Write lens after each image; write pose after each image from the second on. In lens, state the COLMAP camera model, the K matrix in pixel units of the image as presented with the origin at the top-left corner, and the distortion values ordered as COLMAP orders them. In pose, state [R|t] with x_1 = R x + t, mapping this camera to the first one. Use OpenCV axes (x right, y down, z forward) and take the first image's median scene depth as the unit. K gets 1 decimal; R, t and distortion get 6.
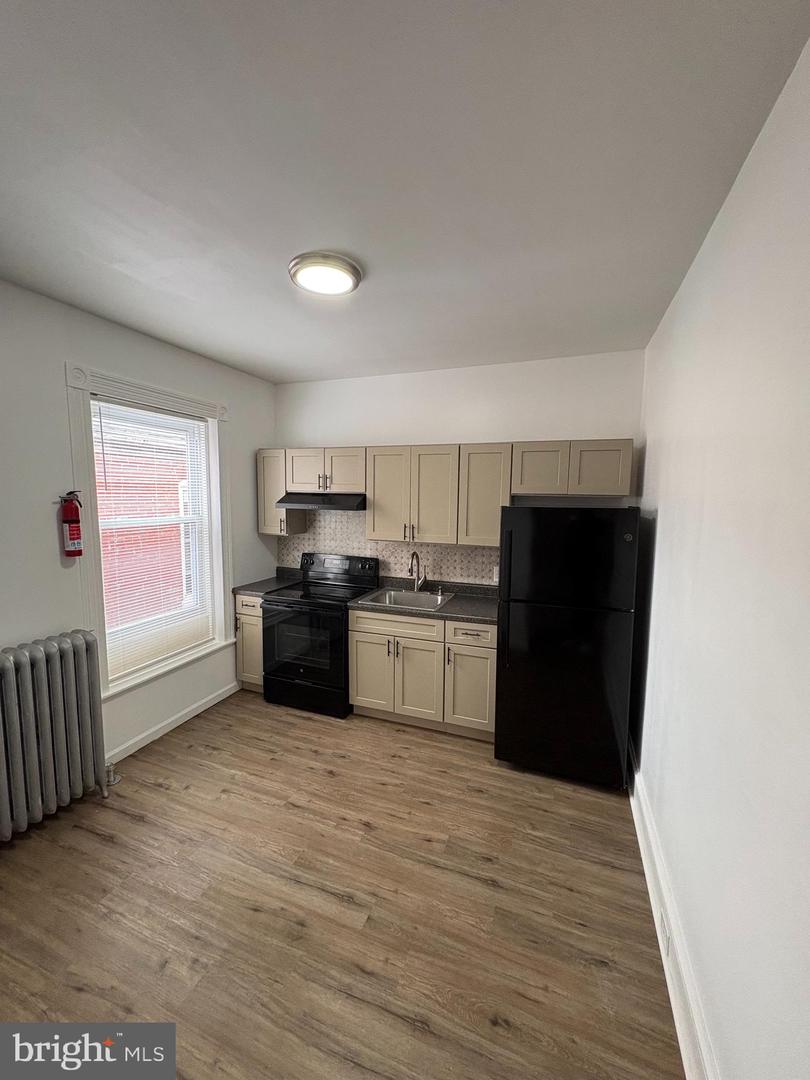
lens RADIAL K [[432.9, 0, 400.4], [0, 432.9, 537.7], [0, 0, 1]] dist [0.001885, -0.000314]
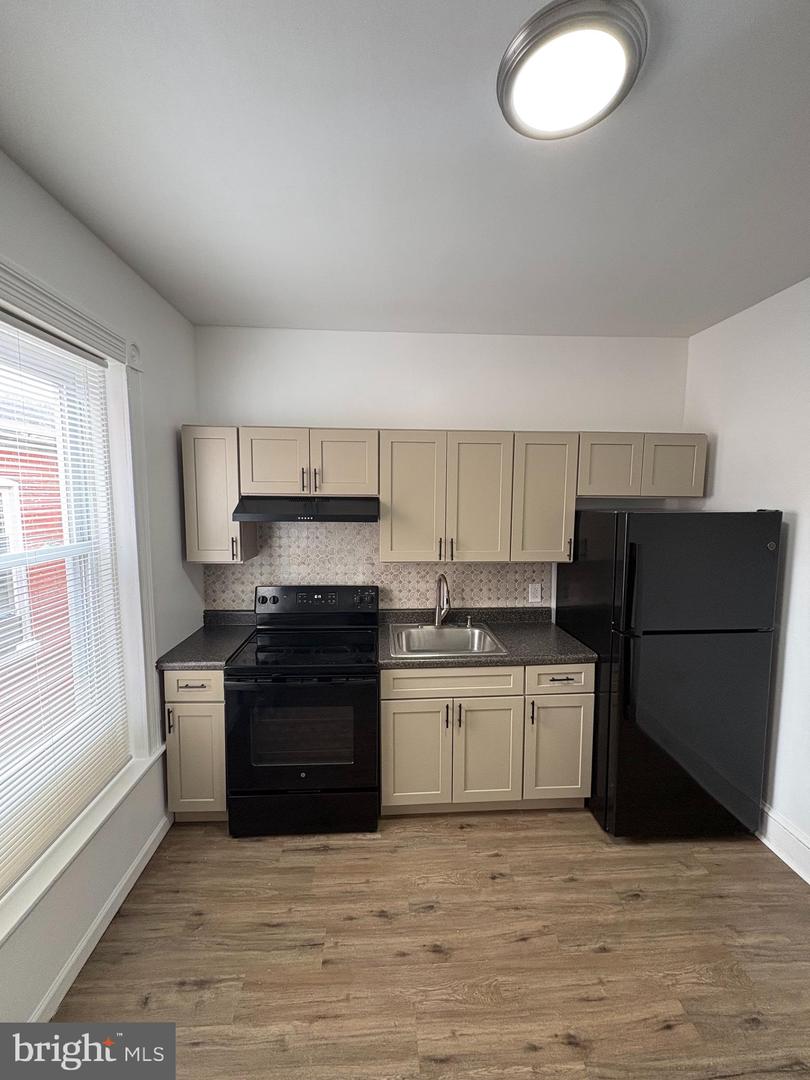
lens RADIAL K [[432.9, 0, 404.7], [0, 432.9, 538.2], [0, 0, 1]] dist [0.001885, -0.000314]
pose [[0.910707, -0.049064, 0.410129, -0.347123], [0.048239, 0.998759, 0.012365, -0.043767], [-0.410227, 0.008523, 0.911944, 0.365368]]
